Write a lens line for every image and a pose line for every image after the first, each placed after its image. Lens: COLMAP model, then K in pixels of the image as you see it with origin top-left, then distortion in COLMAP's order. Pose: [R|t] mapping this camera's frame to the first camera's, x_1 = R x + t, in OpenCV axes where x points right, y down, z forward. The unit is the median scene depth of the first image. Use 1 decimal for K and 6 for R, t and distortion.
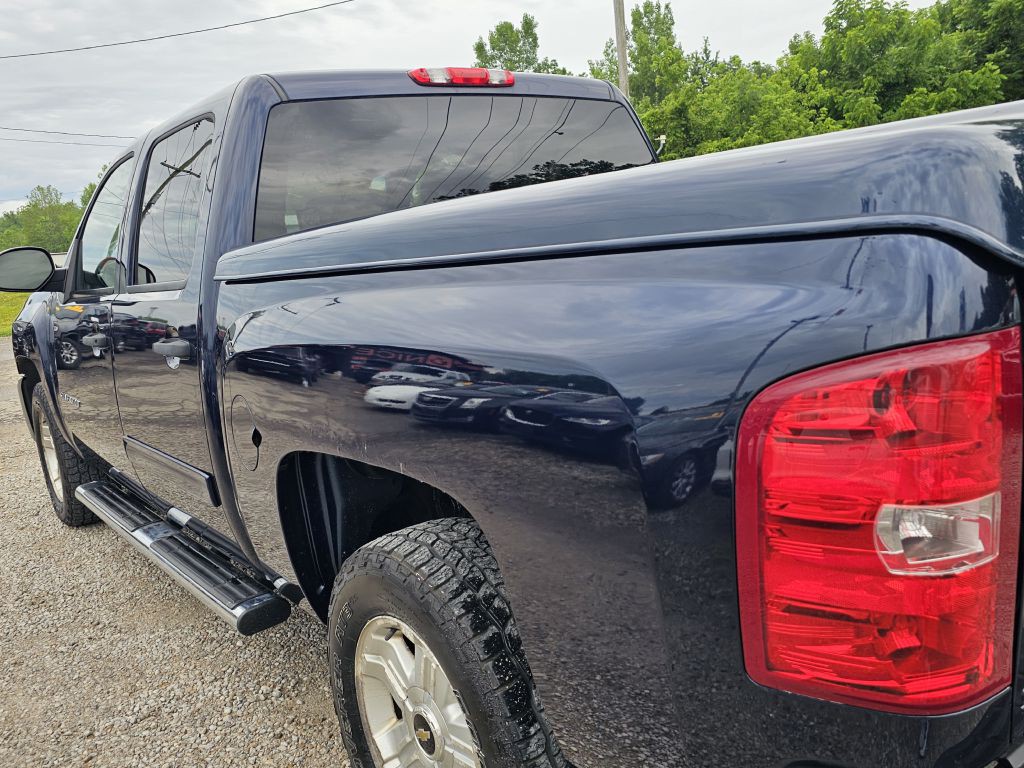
lens RADIAL K [[883.3, 0, 512.0], [0, 883.3, 384.0], [0, 0, 1]] dist [0.090580, -0.088297]
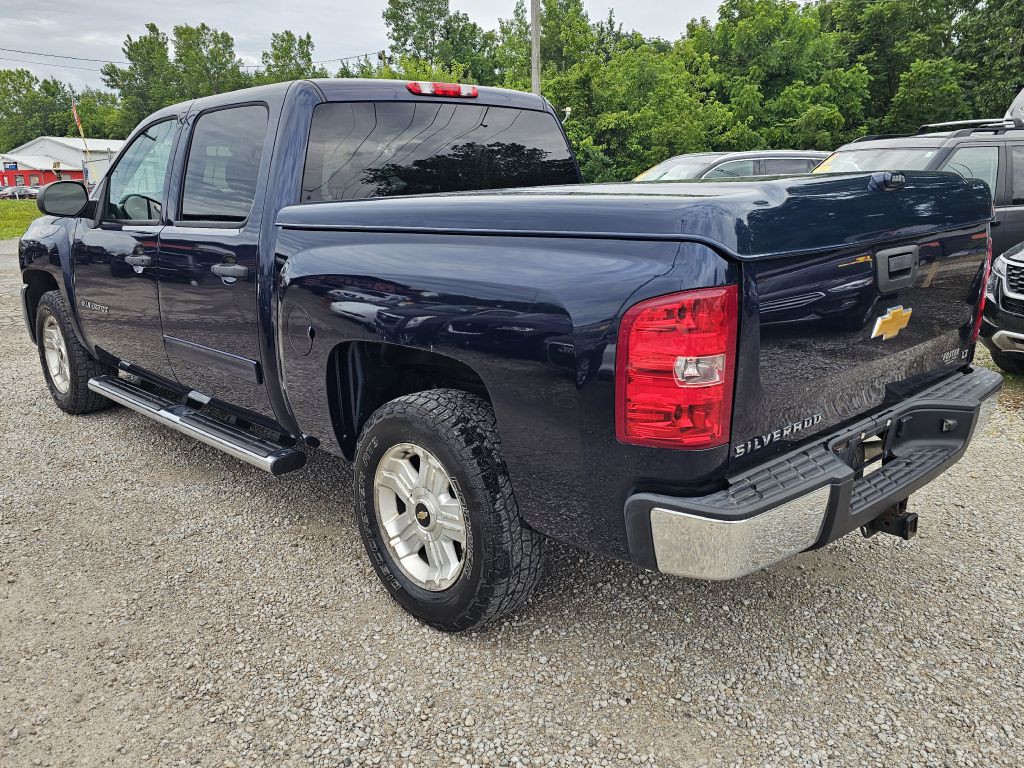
lens RADIAL K [[883.3, 0, 512.0], [0, 883.3, 384.0], [0, 0, 1]] dist [0.090580, -0.088297]
pose [[0.990219, 0.051689, 0.129591, -0.077323], [-0.058586, 0.997030, 0.049989, 0.027883], [-0.126622, -0.057093, 0.990307, -0.307474]]
